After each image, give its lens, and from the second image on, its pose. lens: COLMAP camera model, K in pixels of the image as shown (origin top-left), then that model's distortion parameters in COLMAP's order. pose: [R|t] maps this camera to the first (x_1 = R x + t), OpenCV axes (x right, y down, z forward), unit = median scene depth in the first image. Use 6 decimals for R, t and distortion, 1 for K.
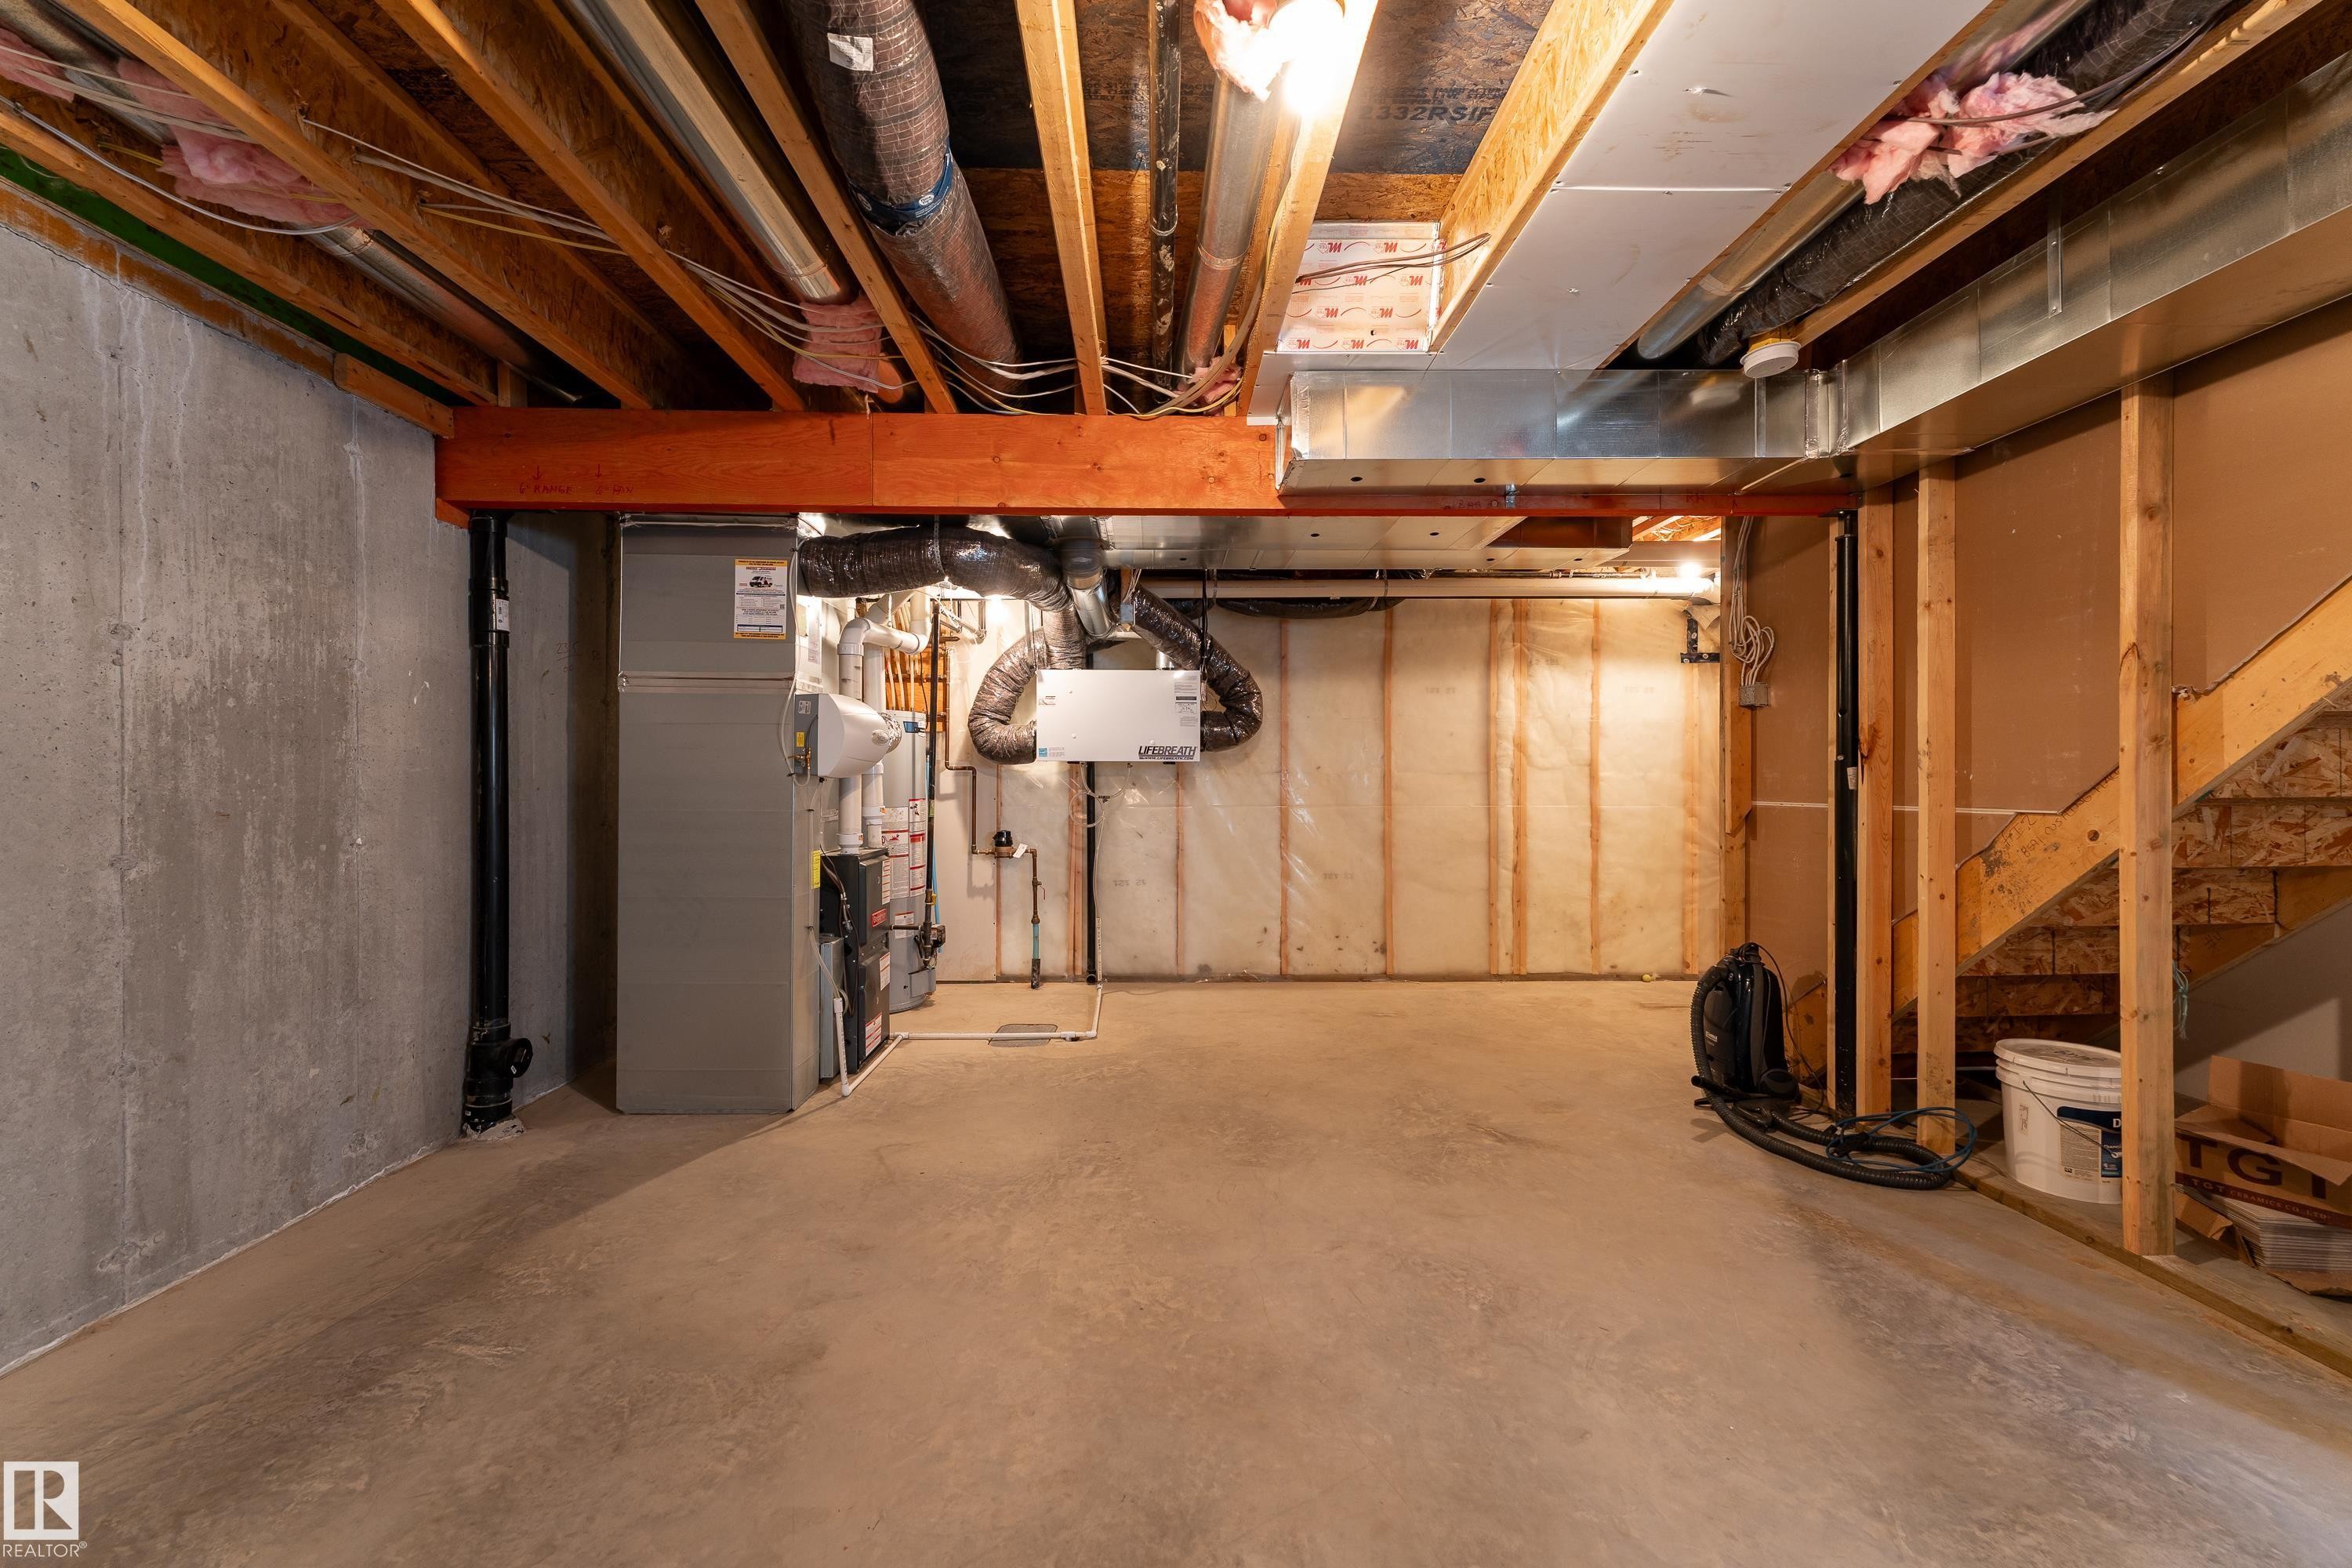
lens RADIAL K [[939.3, 0, 1165.1], [0, 939.3, 777.7], [0, 0, 1]] dist [0.001145, 0.000179]
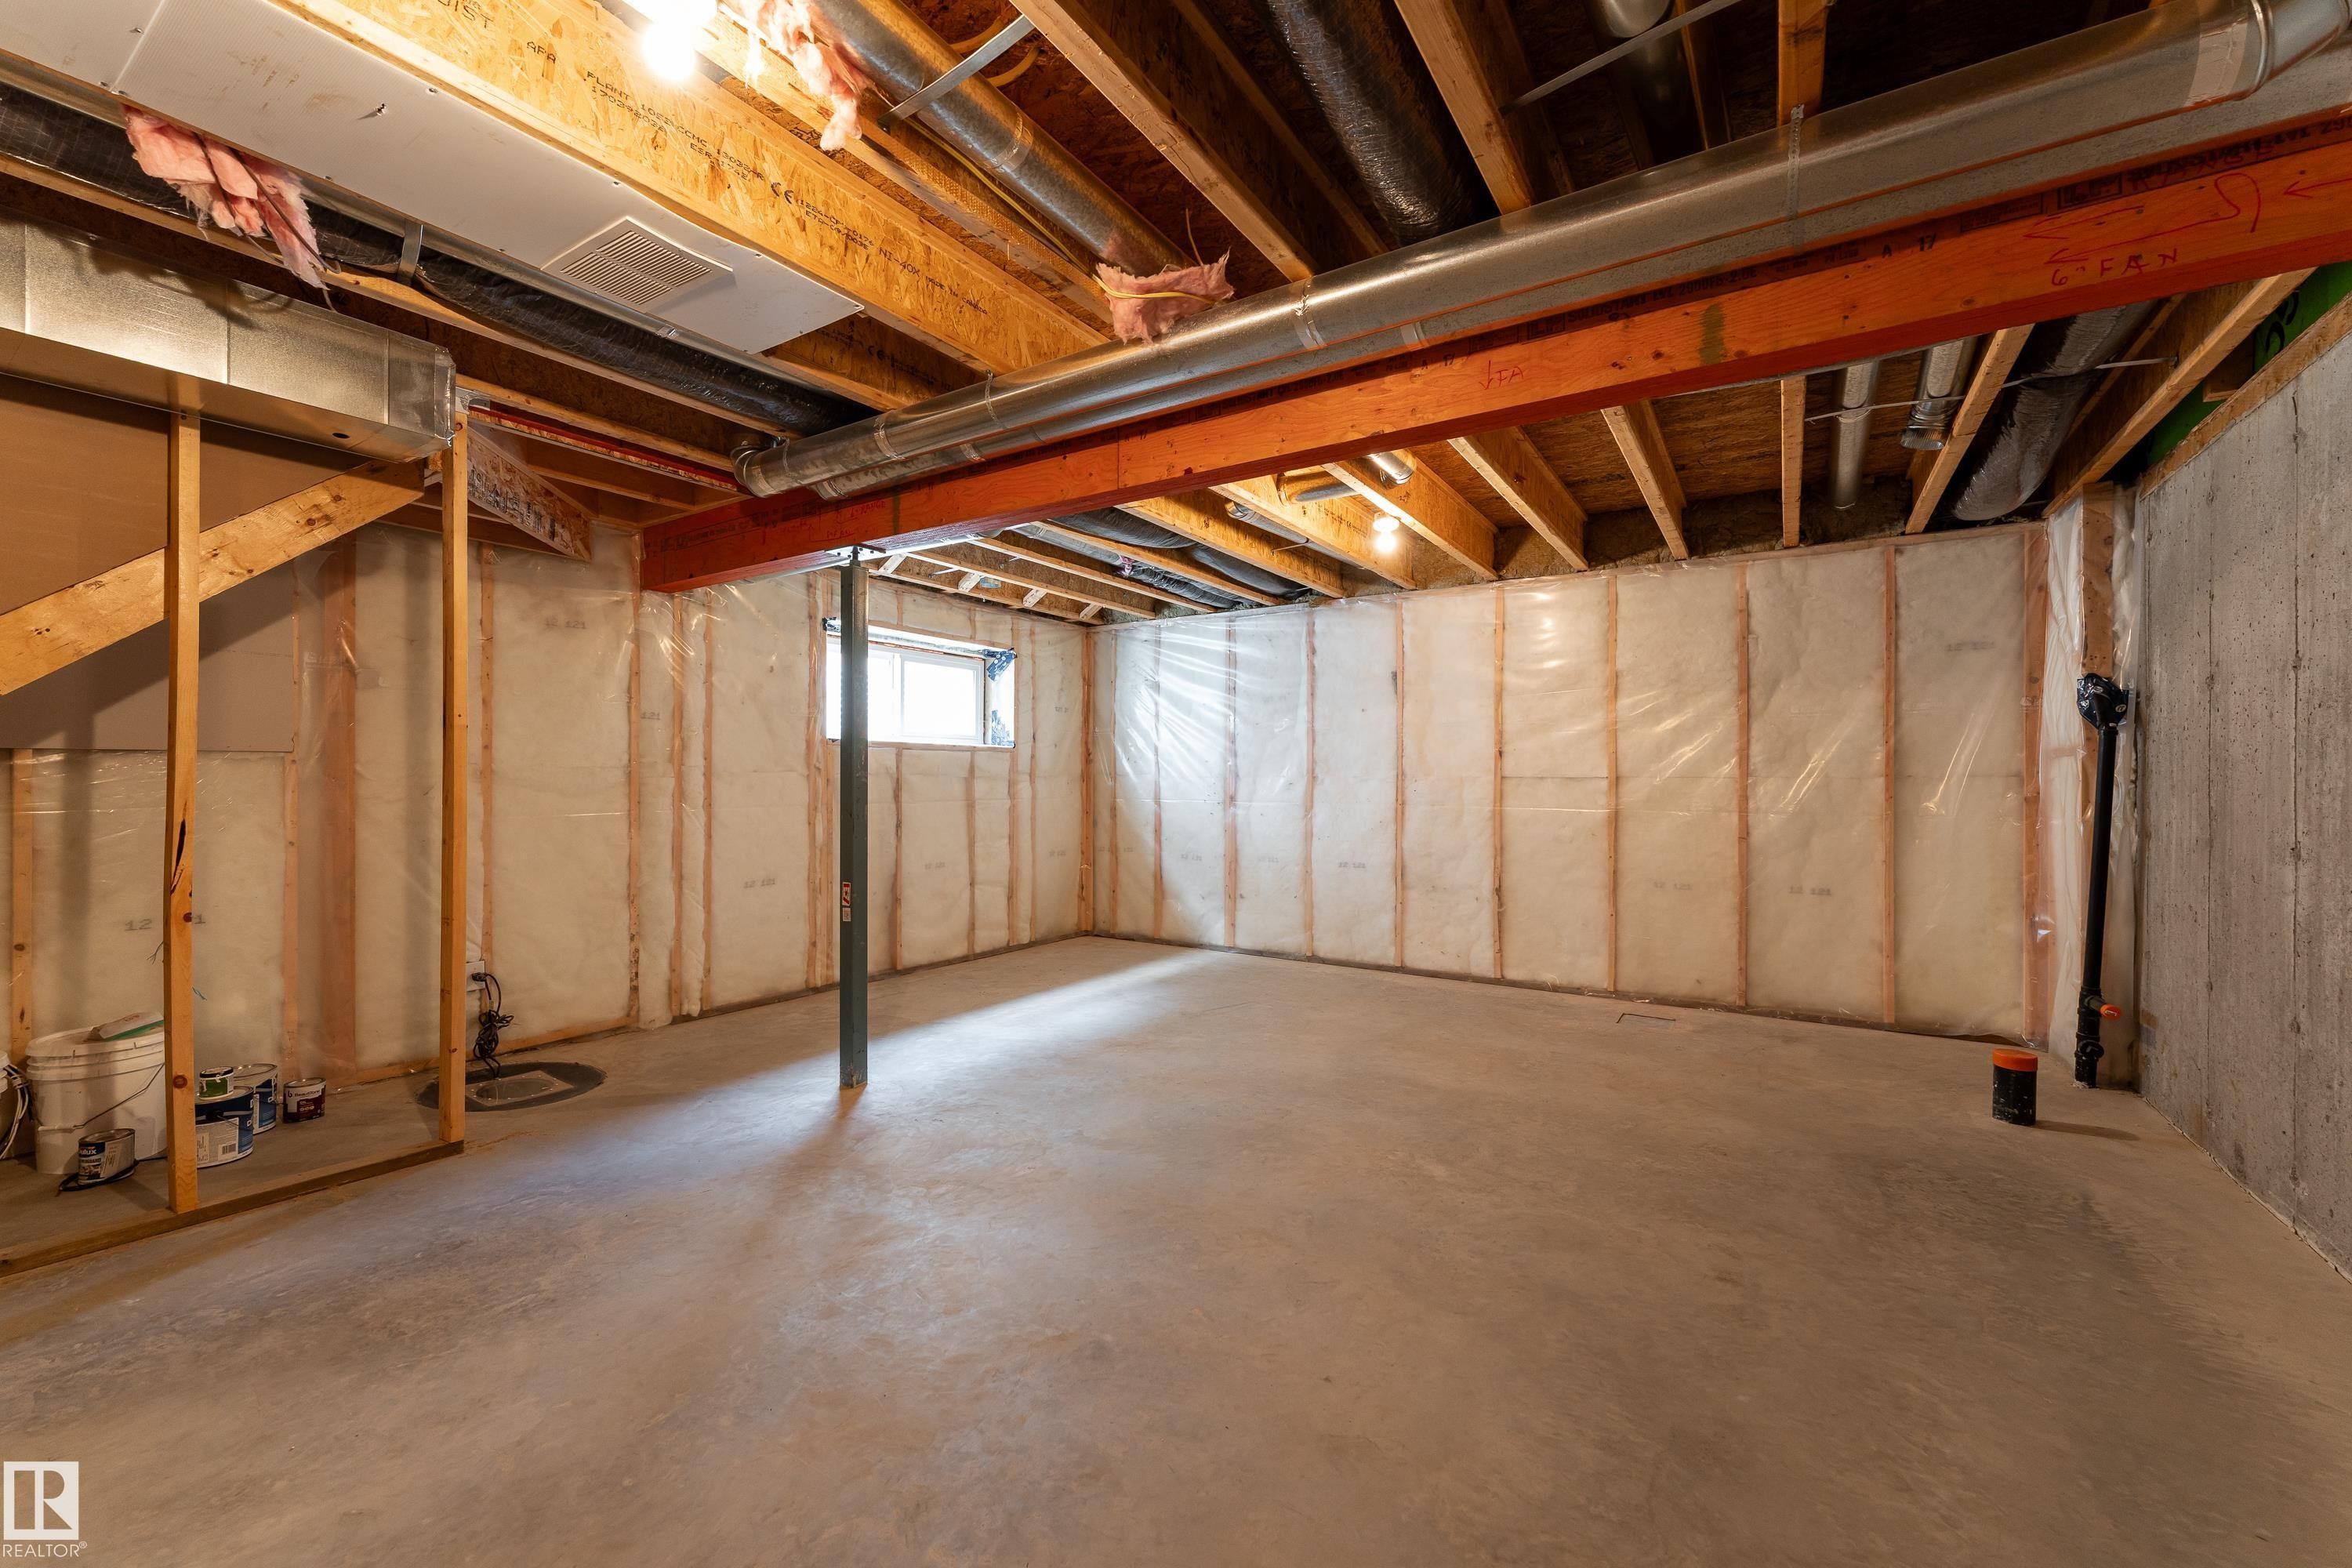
lens RADIAL K [[939.3, 0, 1165.1], [0, 939.3, 777.7], [0, 0, 1]] dist [0.001145, 0.000179]
pose [[-0.823996, -0.000622, 0.566596, -0.514237], [-0.004296, 0.999978, -0.005151, -0.001288], [-0.566580, -0.006679, -0.823980, 0.958005]]
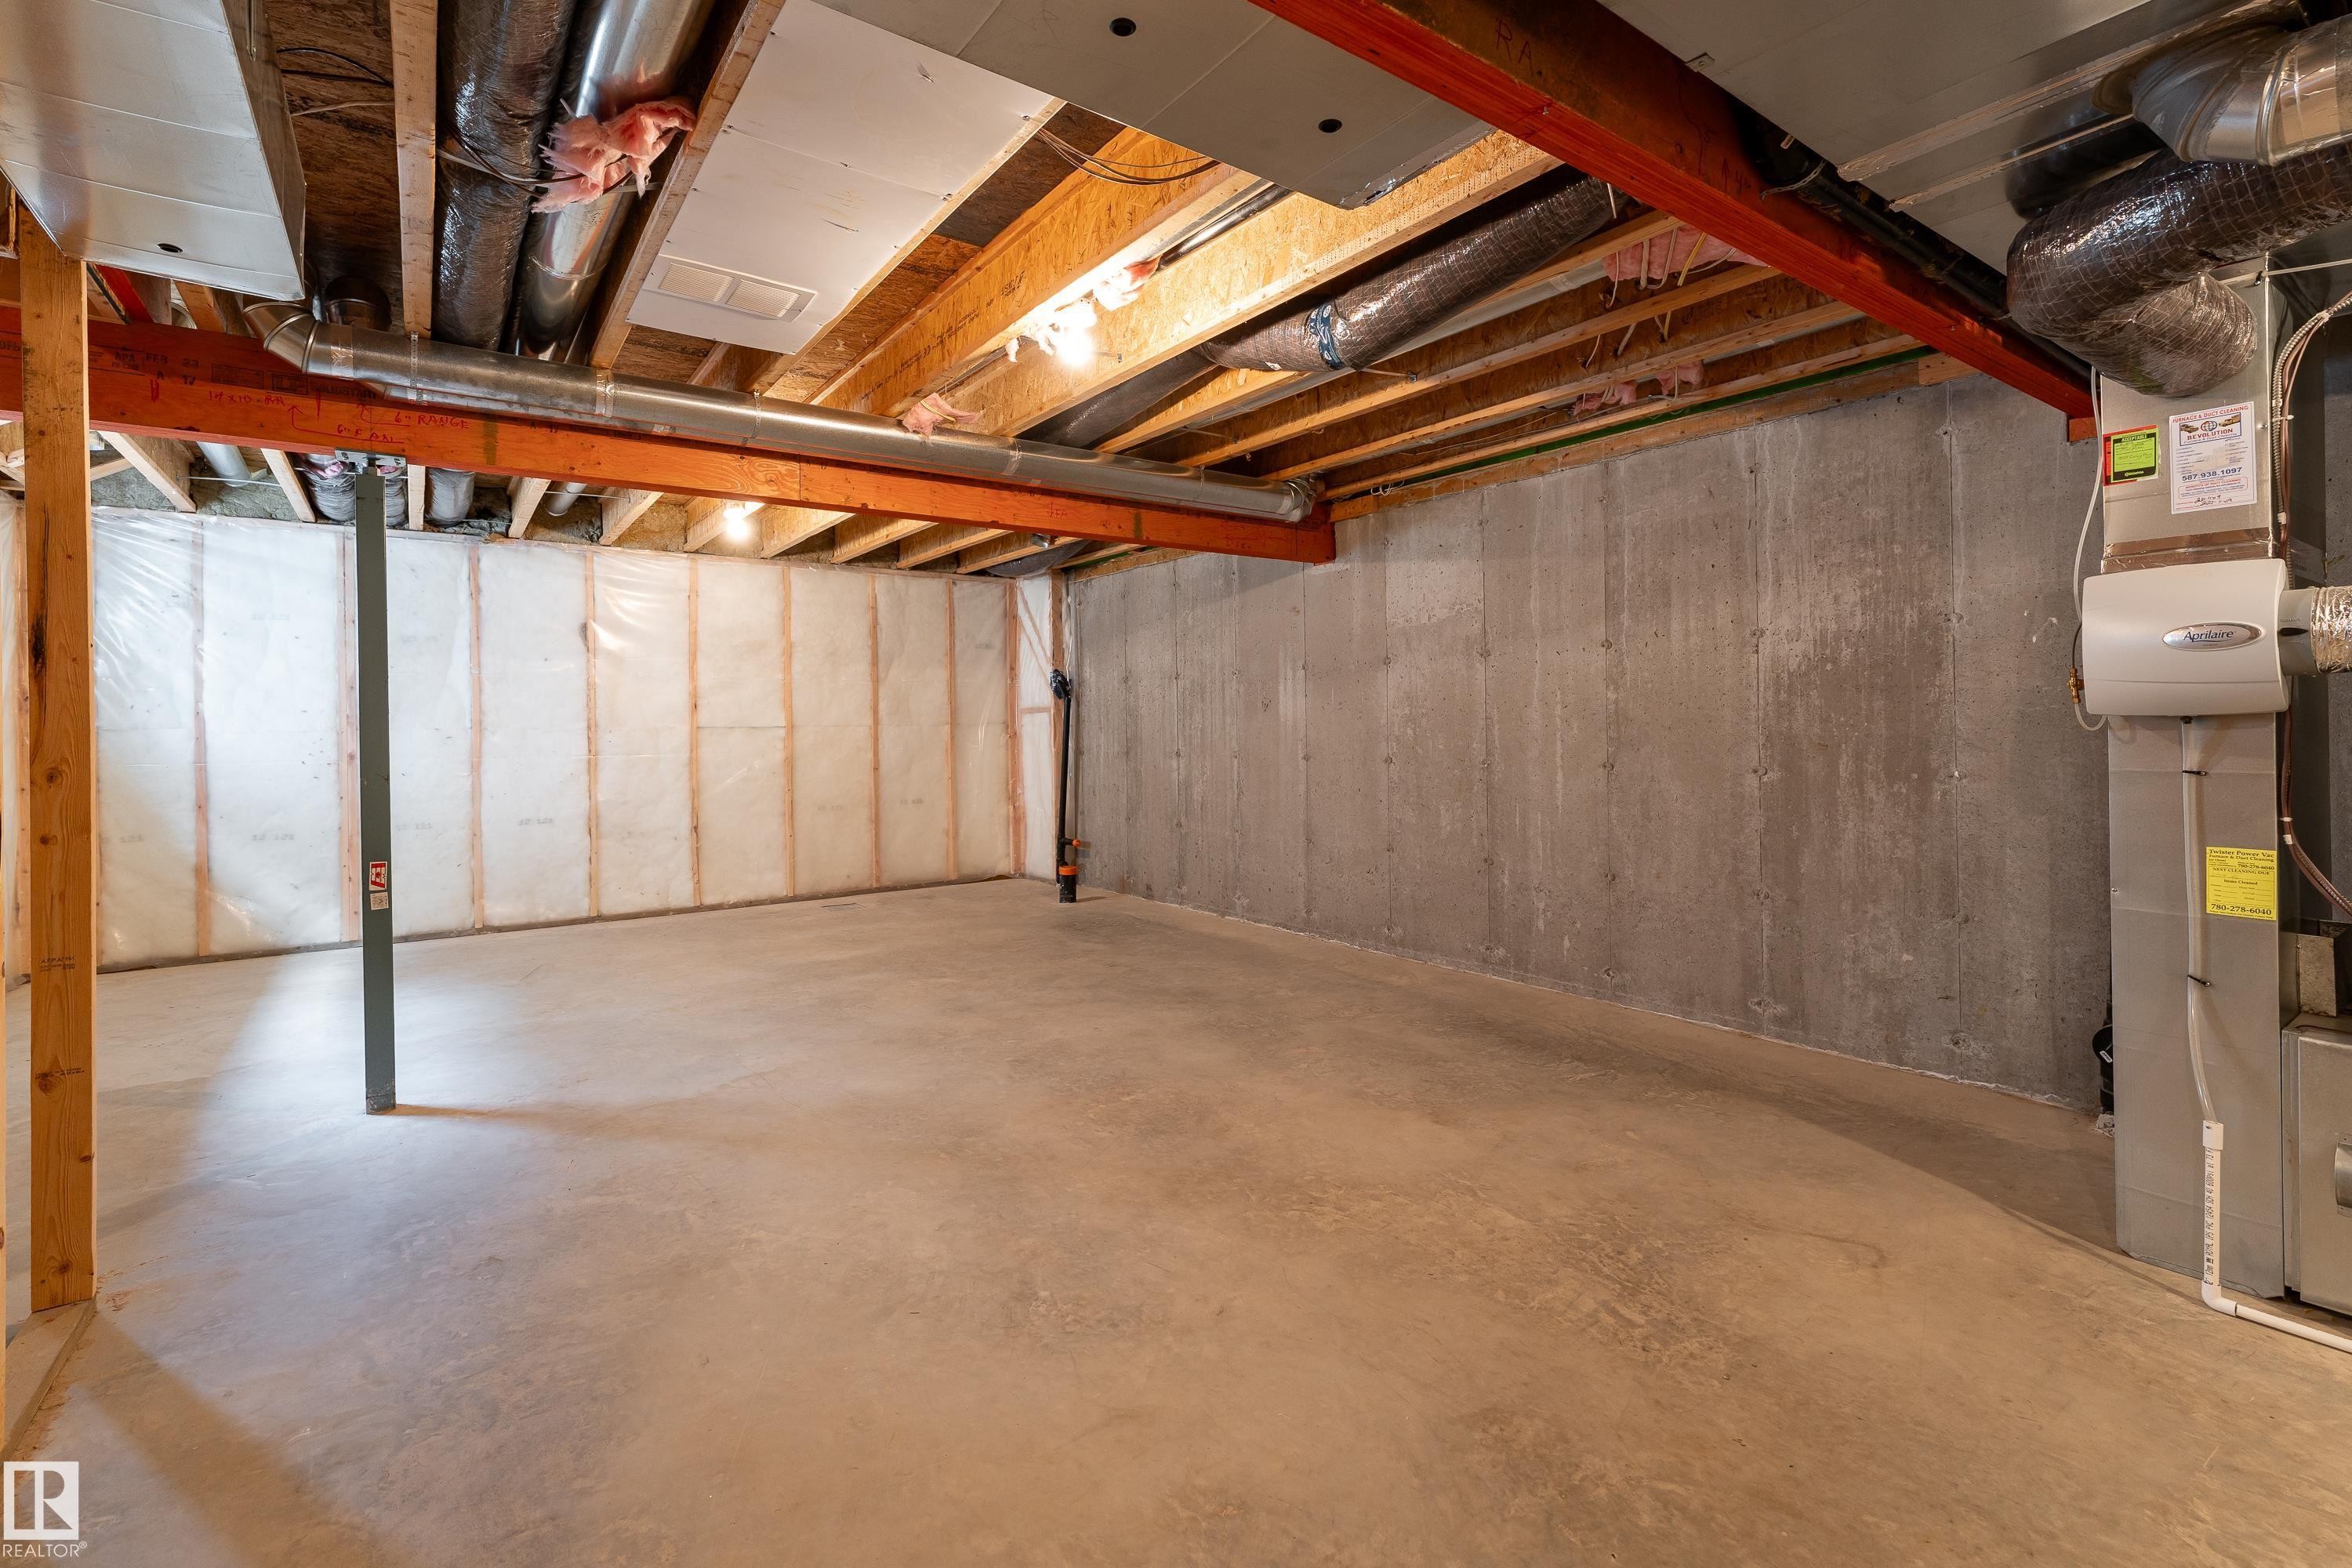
lens RADIAL K [[1053.8, 0, 1176.4], [0, 1053.8, 725.4], [0, 0, 1]] dist [0.001351, 0.000197]
pose [[-0.819058, 0.009123, -0.573638, 0.746654], [0.012752, 0.999916, -0.002304, 0.000084], [0.573569, -0.009202, -0.819106, 1.770085]]
